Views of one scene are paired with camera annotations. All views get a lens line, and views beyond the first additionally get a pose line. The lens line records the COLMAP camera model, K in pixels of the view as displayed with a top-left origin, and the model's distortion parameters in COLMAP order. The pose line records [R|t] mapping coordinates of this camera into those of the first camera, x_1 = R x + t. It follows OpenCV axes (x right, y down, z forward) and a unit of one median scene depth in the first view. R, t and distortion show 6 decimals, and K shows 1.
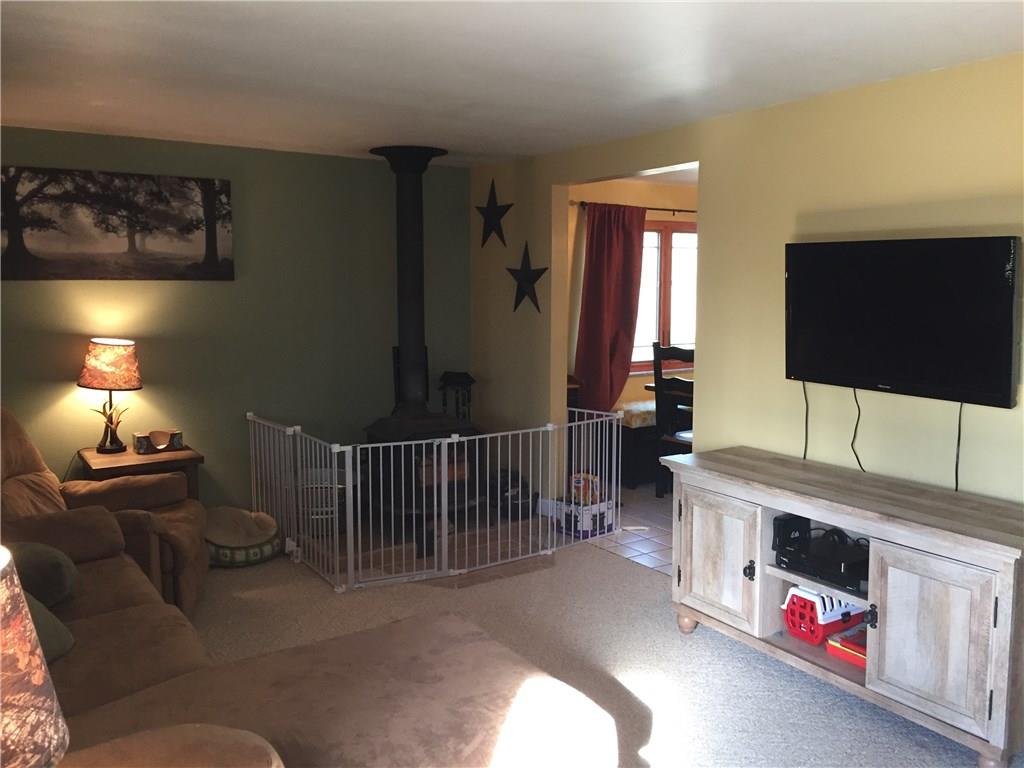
lens RADIAL K [[882.6, 0, 514.9], [0, 882.6, 380.0], [0, 0, 1]] dist [0.092609, -0.122021]
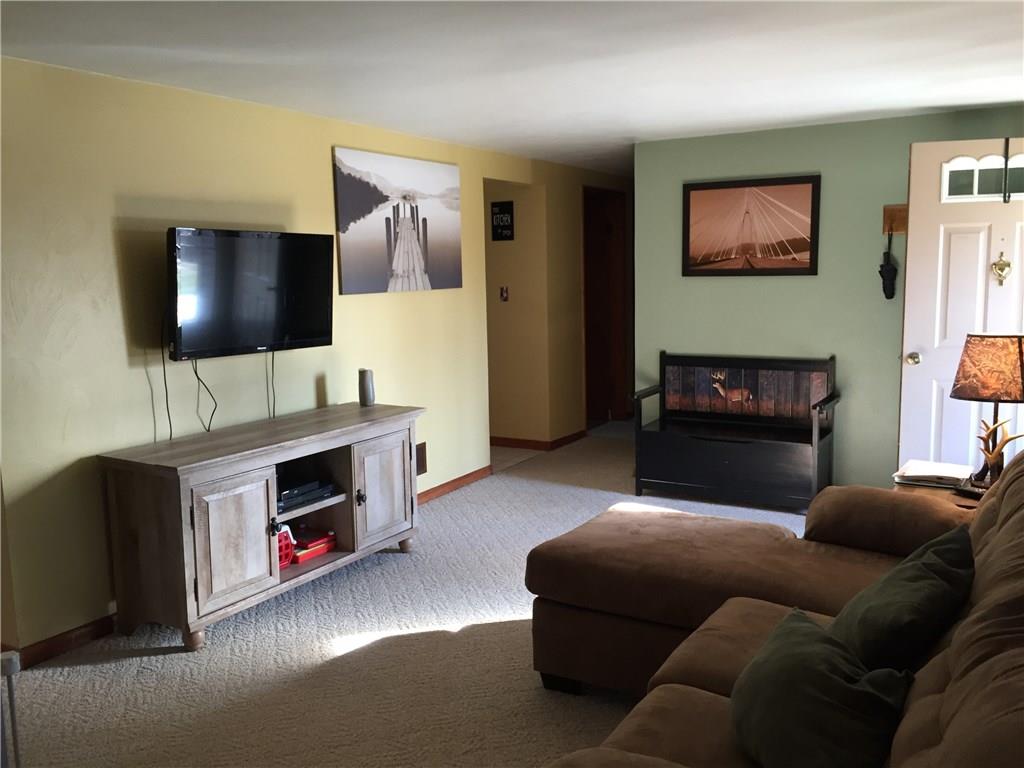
lens RADIAL K [[882.6, 0, 514.9], [0, 882.6, 380.0], [0, 0, 1]] dist [0.092609, -0.122021]
pose [[-0.427166, -0.113142, 0.897067, -0.793999], [0.123063, 0.975632, 0.181651, -0.120734], [-0.895759, 0.187991, -0.402833, 1.097422]]
